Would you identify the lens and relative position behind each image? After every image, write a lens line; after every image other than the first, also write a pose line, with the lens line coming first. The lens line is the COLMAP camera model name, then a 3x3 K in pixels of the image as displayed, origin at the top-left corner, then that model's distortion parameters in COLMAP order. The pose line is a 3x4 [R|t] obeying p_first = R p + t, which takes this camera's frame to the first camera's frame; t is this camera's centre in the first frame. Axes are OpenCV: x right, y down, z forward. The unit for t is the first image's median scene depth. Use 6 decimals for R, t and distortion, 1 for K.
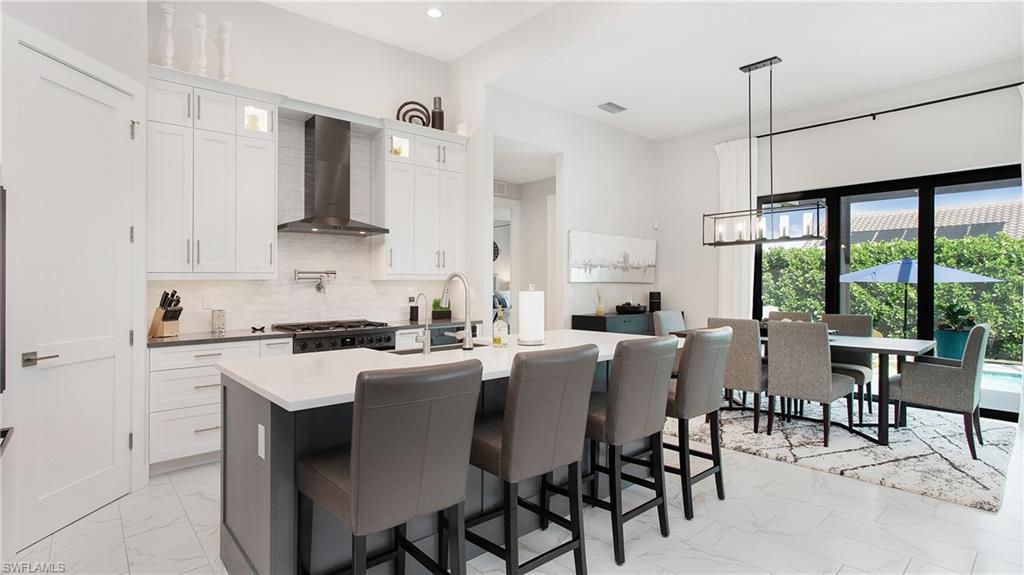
lens RADIAL K [[500.2, 0, 511.5], [0, 500.2, 285.8], [0, 0, 1]] dist [-0.044399, 0.015022]
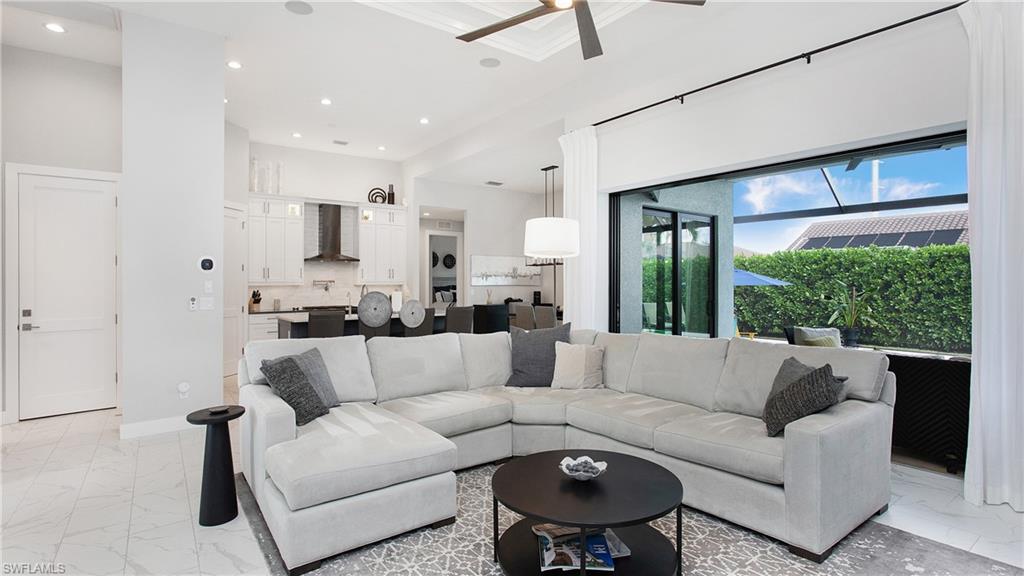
lens RADIAL K [[500.2, 0, 514.8], [0, 500.2, 282.9], [0, 0, 1]] dist [-0.044399, 0.015022]
pose [[0.996098, 0.001181, -0.088246, 0.393770], [-0.001462, 0.999994, -0.003119, -0.010277], [0.088242, 0.003236, 0.996094, -0.664376]]
